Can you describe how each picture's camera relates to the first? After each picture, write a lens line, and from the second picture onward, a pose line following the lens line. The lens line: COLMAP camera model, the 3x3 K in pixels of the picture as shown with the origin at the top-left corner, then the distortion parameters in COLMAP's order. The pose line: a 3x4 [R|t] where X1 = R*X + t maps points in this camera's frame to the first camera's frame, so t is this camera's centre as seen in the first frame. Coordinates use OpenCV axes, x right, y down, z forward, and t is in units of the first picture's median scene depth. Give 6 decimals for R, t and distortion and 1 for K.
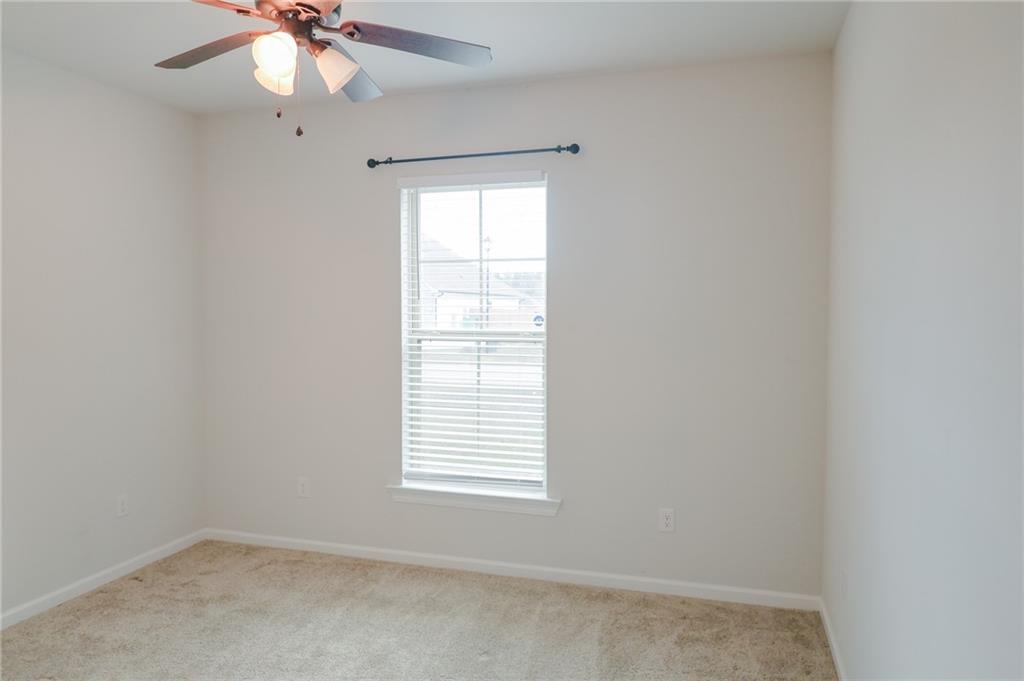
lens RADIAL K [[703.8, 0, 508.1], [0, 703.8, 340.5], [0, 0, 1]] dist [-0.003425, -0.001125]
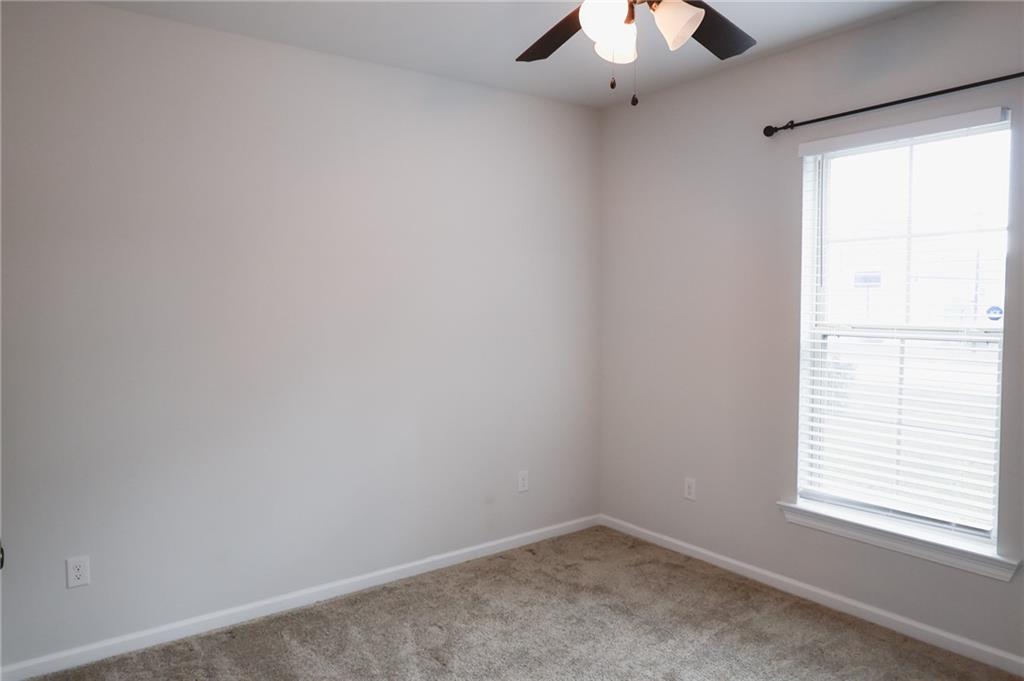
lens RADIAL K [[703.8, 0, 508.1], [0, 703.8, 340.5], [0, 0, 1]] dist [-0.003425, -0.001125]
pose [[0.811952, 0.028739, -0.583017, 0.062014], [-0.020262, 0.999573, 0.021054, -0.004931], [0.583373, -0.005282, 0.812187, 0.109462]]
